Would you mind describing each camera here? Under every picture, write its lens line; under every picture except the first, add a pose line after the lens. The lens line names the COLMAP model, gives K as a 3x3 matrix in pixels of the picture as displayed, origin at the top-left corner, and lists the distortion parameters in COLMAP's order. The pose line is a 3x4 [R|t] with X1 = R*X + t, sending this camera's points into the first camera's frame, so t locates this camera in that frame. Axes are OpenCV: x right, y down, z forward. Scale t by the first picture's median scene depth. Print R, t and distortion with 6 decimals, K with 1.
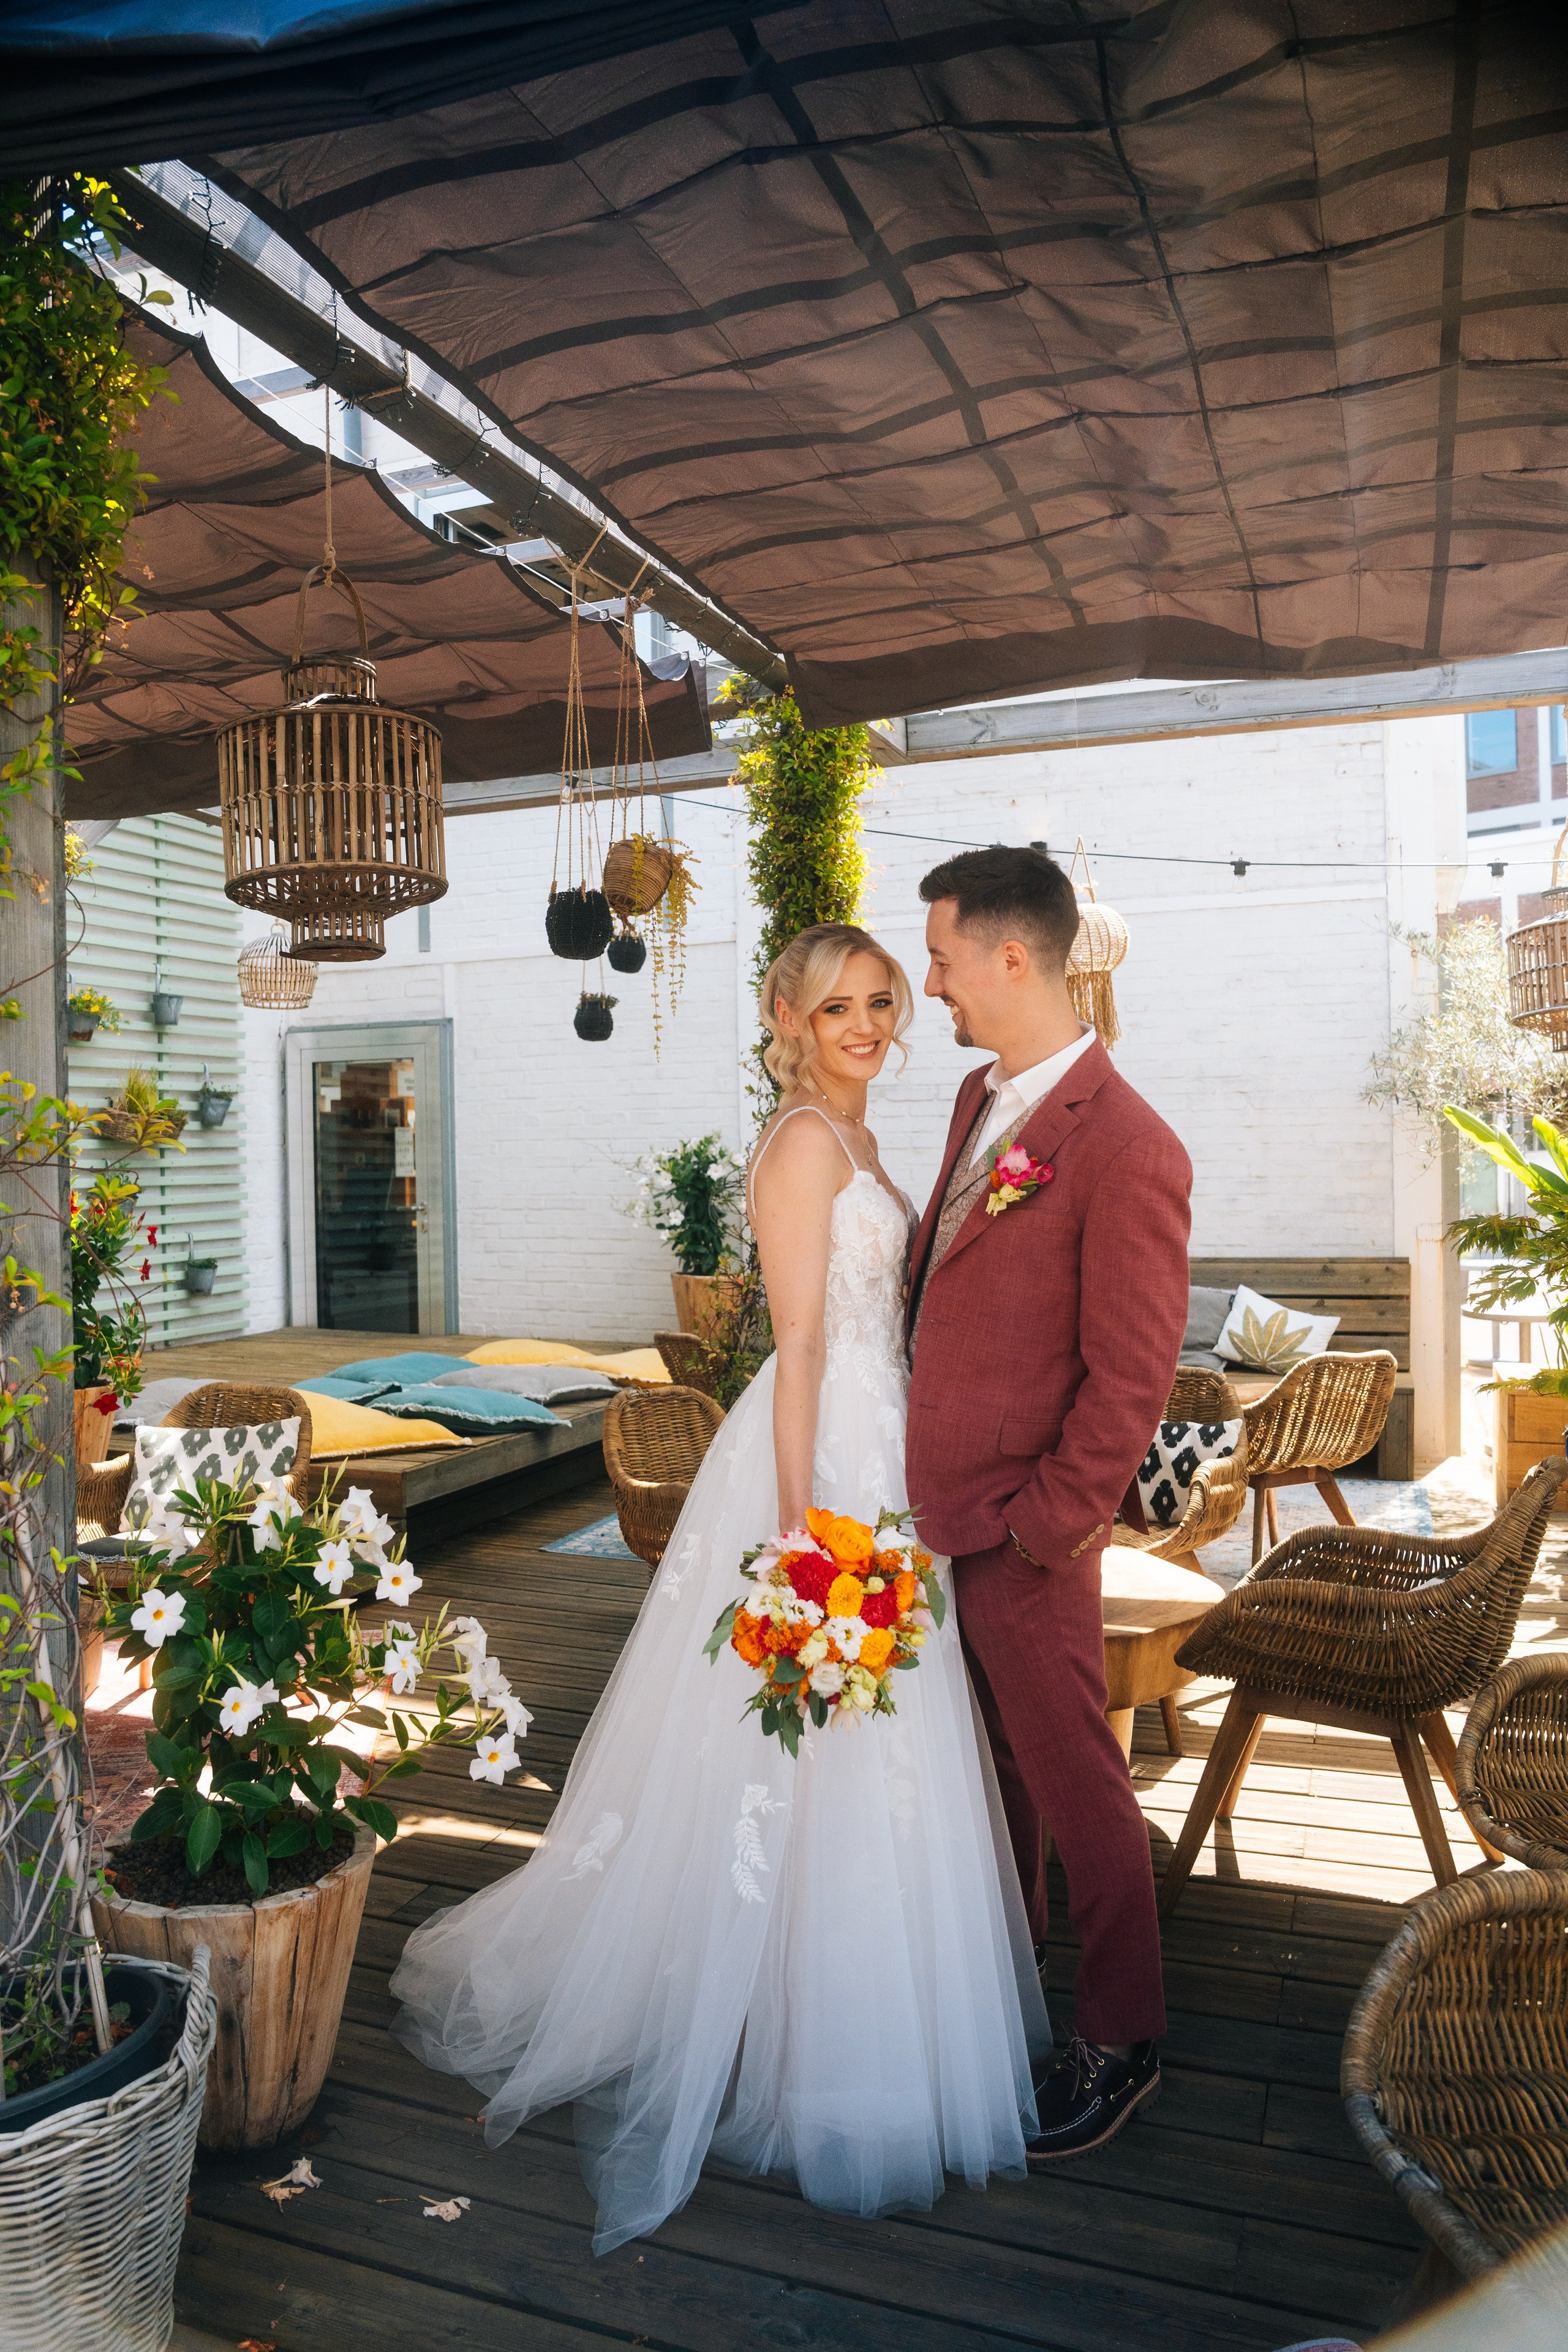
lens RADIAL K [[1606.8, 0, 789.0], [0, 1606.8, 1181.7], [0, 0, 1]] dist [-0.112304, 0.082346]
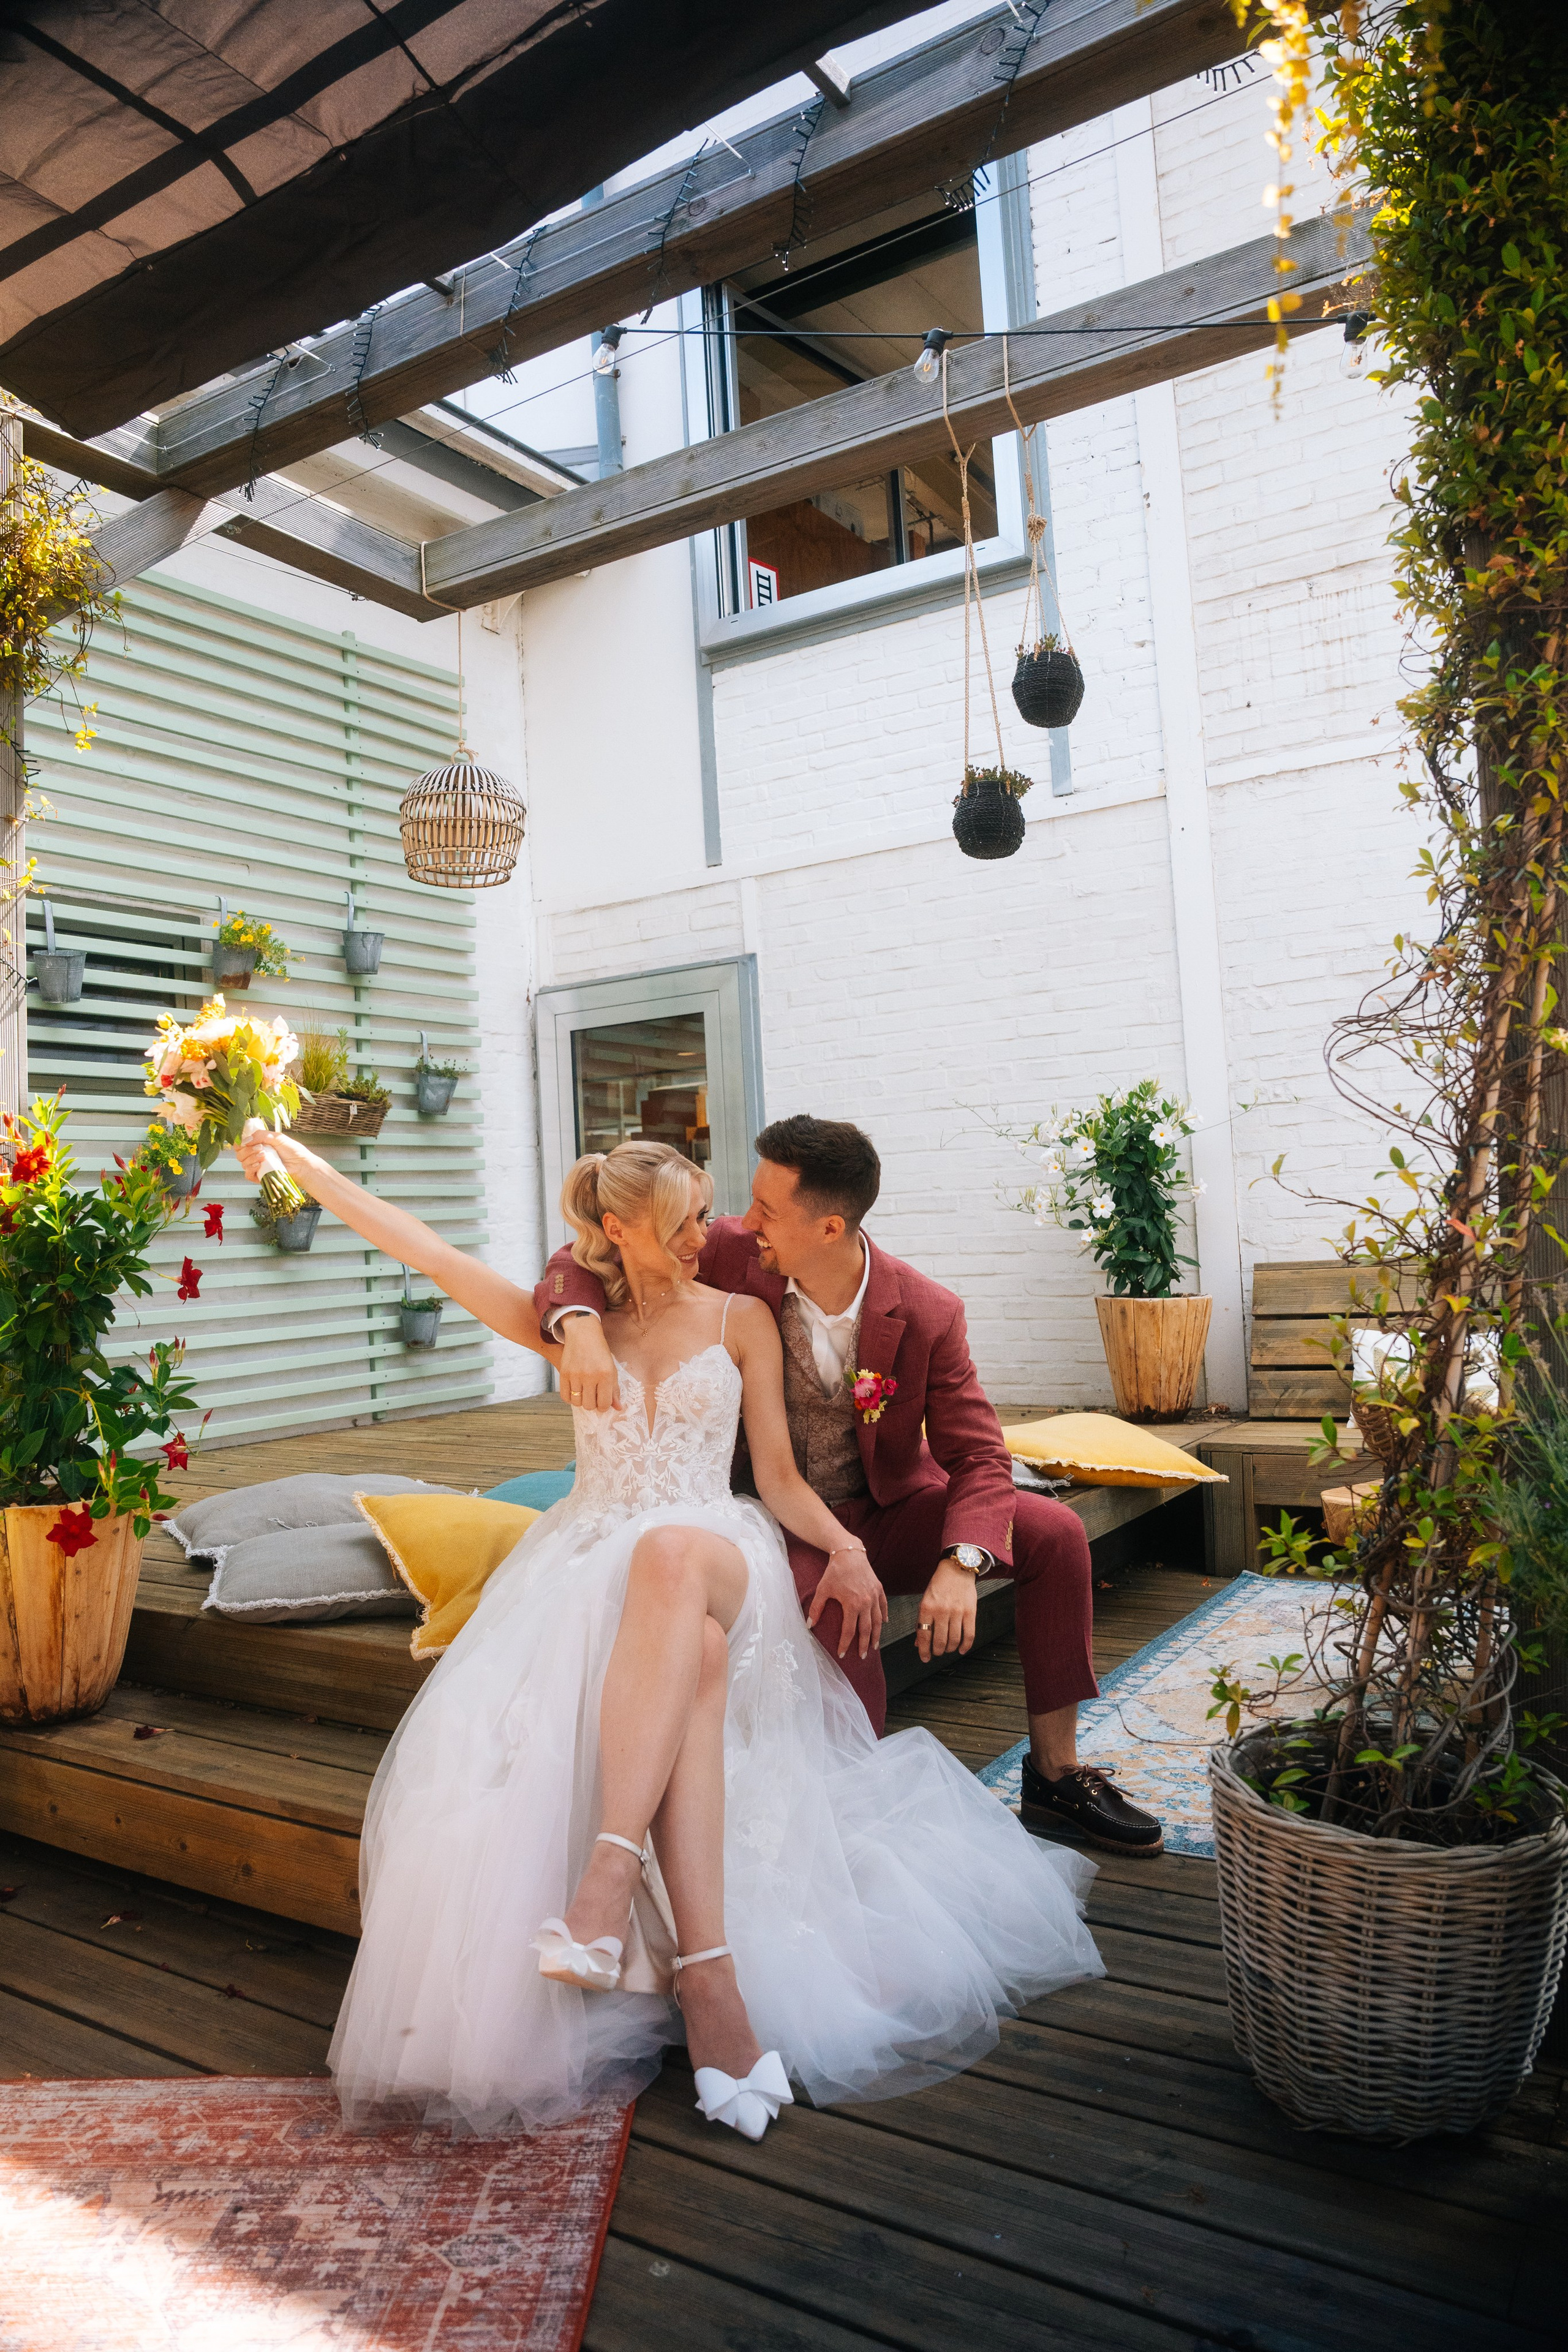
lens RADIAL K [[1606.8, 0, 789.0], [0, 1606.8, 1181.7], [0, 0, 1]] dist [-0.112304, 0.082346]
pose [[0.979260, -0.039557, -0.198709, -0.061467], [0.030939, 0.998449, -0.046290, 0.034949], [0.200232, 0.039182, 0.978965, 0.324831]]
